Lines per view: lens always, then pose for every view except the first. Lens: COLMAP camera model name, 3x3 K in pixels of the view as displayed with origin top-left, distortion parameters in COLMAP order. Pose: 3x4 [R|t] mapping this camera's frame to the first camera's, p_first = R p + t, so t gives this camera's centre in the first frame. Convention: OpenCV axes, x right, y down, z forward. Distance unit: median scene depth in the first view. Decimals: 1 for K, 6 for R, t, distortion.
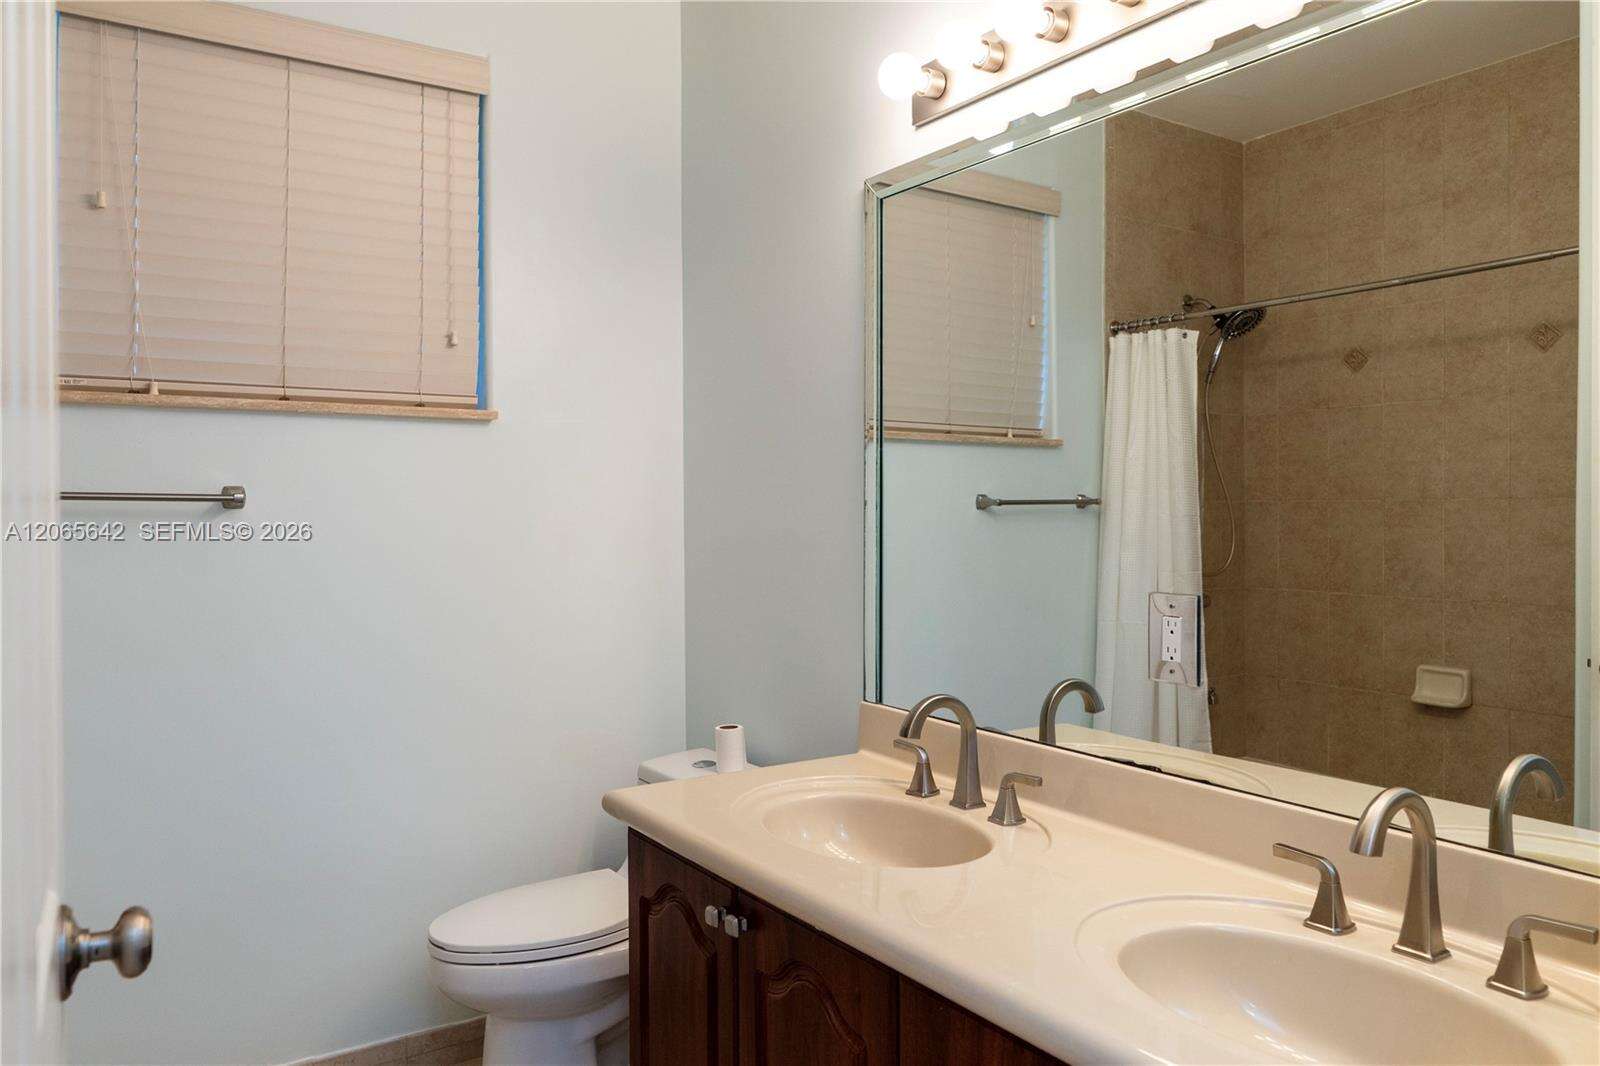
lens RADIAL K [[1160.5, 0, 803.9], [0, 1160.5, 497.3], [0, 0, 1]] dist [-0.001707, 0.001964]
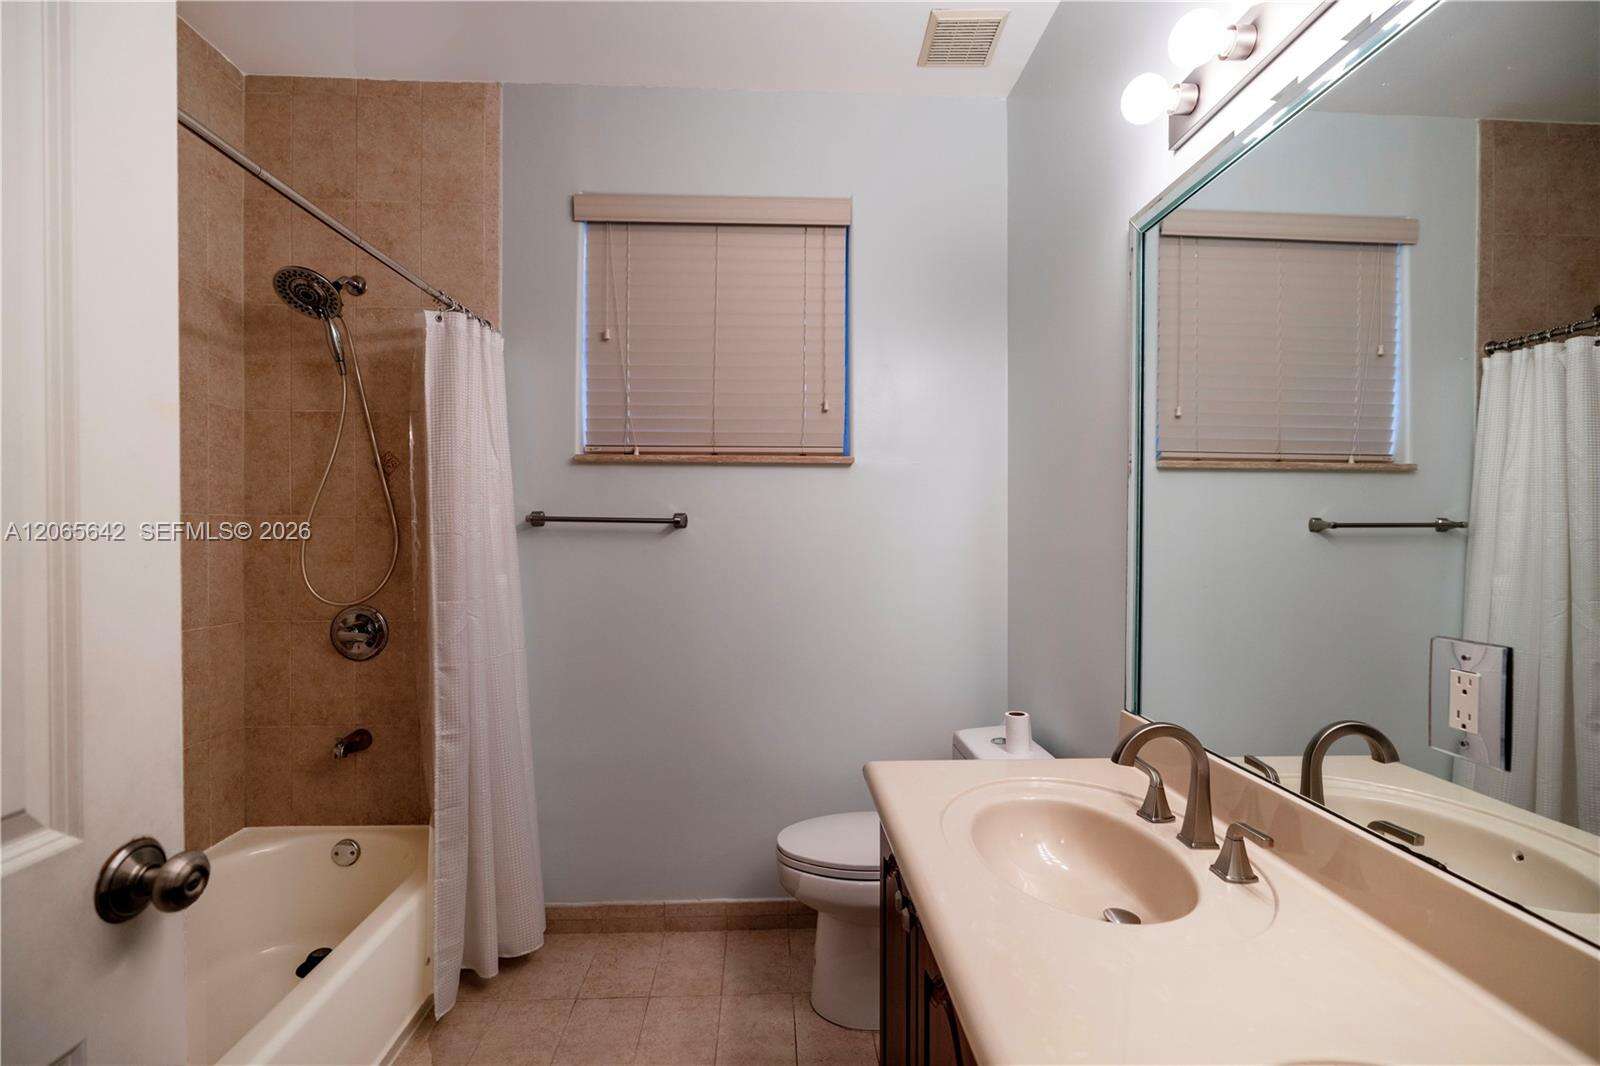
lens RADIAL K [[730.1, 0, 800.0], [0, 730.1, 533.0], [0, 0, 1]] dist [0.000788, 0.001761]
pose [[0.858024, 0.006122, -0.513574, 0.118232], [0.000149, 0.999926, 0.012169, 0.004102], [0.513610, -0.010518, 0.857959, 0.229459]]
